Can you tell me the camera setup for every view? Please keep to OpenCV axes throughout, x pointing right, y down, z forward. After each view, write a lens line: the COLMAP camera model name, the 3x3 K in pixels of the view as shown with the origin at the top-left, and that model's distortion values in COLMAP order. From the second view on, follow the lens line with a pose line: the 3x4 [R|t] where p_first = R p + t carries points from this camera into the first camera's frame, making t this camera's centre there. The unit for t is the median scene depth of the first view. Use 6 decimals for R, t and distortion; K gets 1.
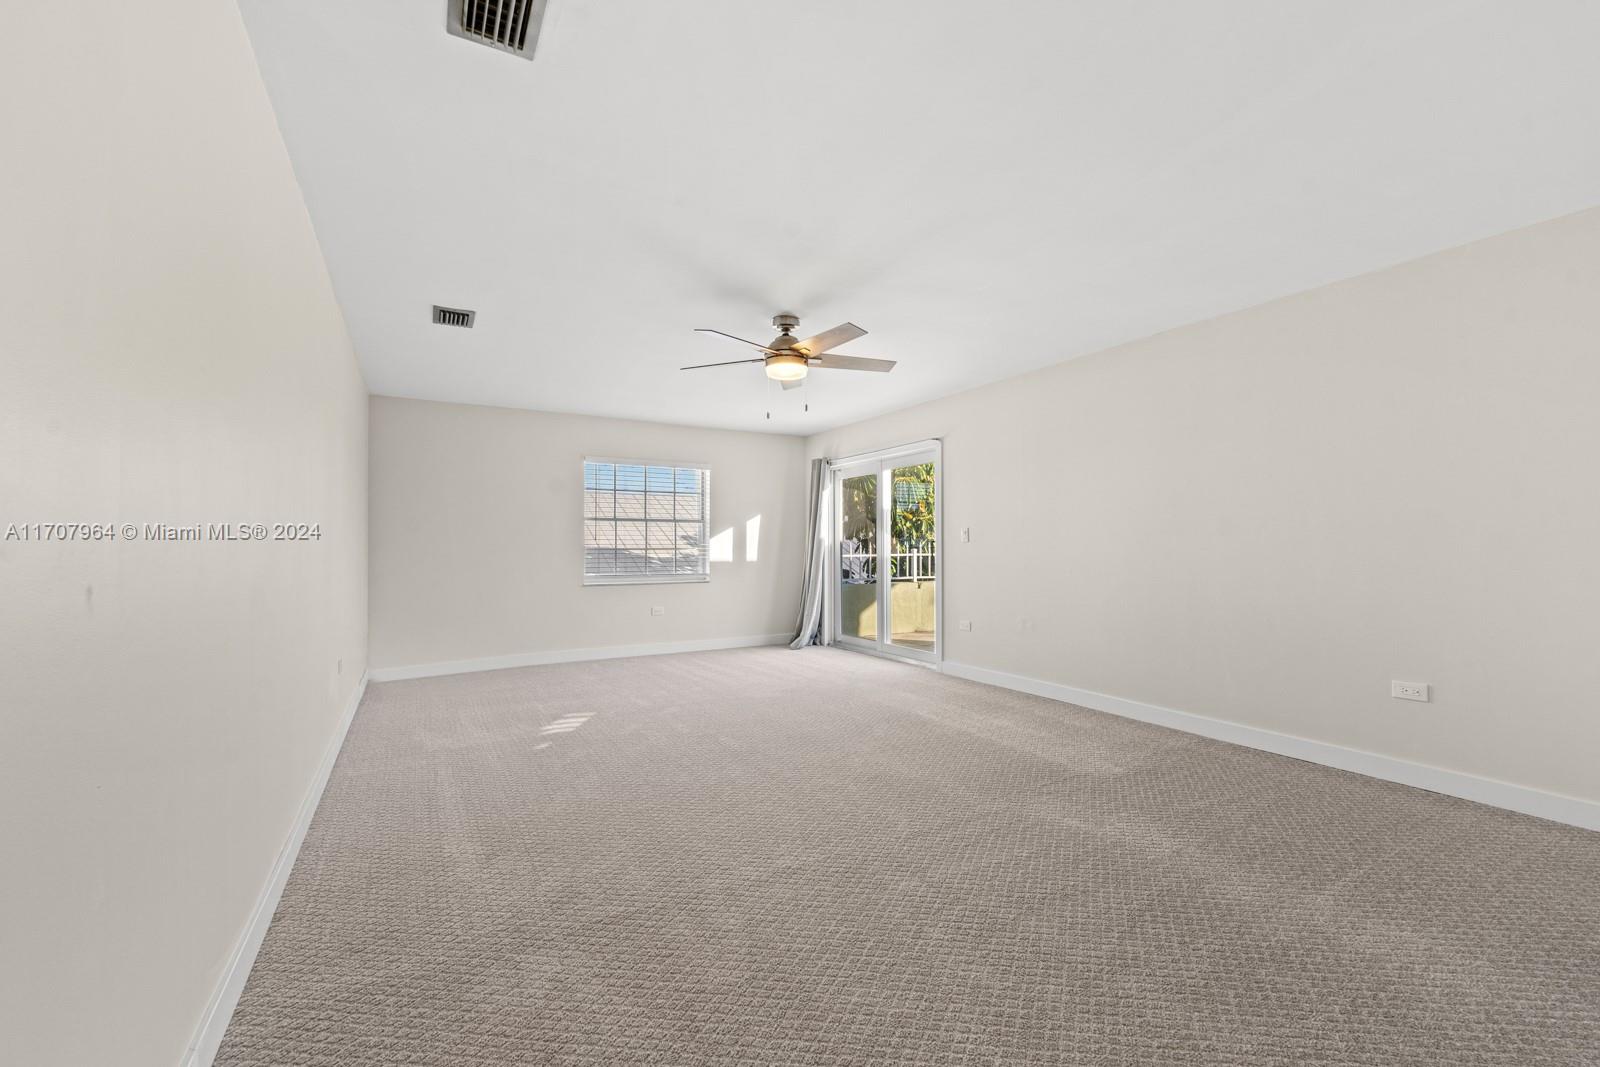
lens RADIAL K [[647.8, 0, 795.0], [0, 647.8, 540.6], [0, 0, 1]] dist [-0.000804, 0.000085]
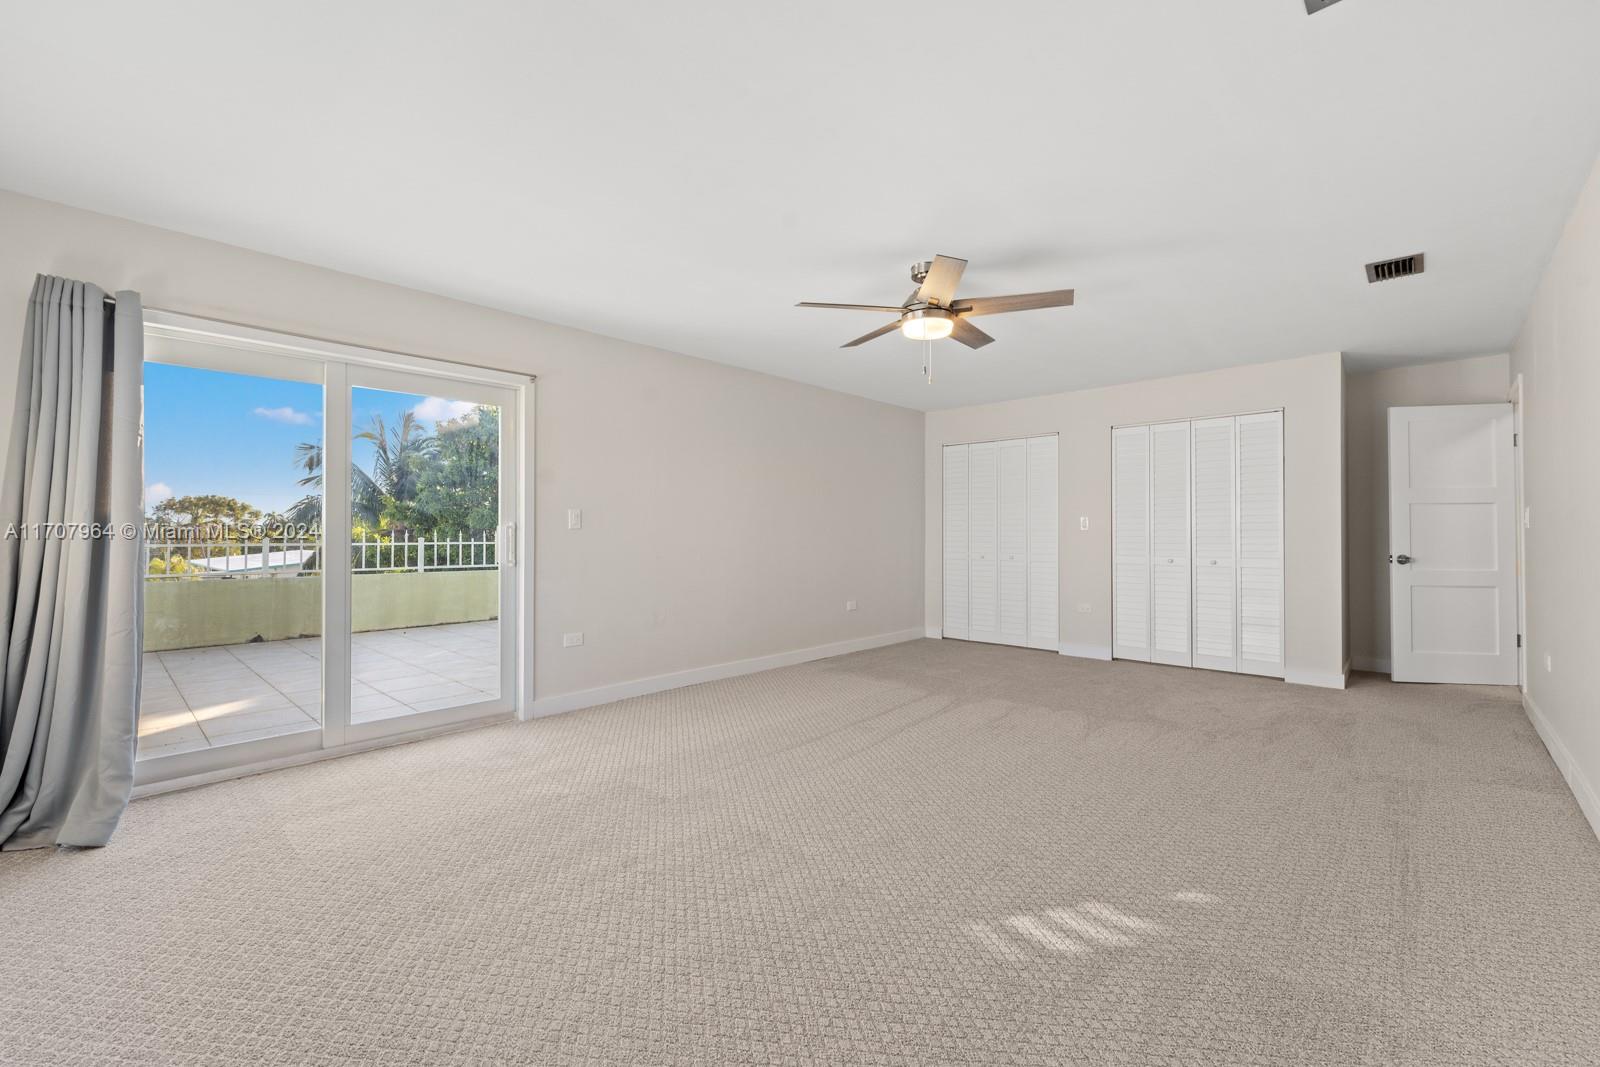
lens RADIAL K [[664.6, 0, 798.0], [0, 664.6, 527.2], [0, 0, 1]] dist [-0.000940, -0.000056]
pose [[-0.291822, 0.009606, 0.956424, -0.777374], [-0.016440, 0.999751, -0.015057, 0.013302], [-0.956331, -0.020118, -0.291592, 1.376109]]
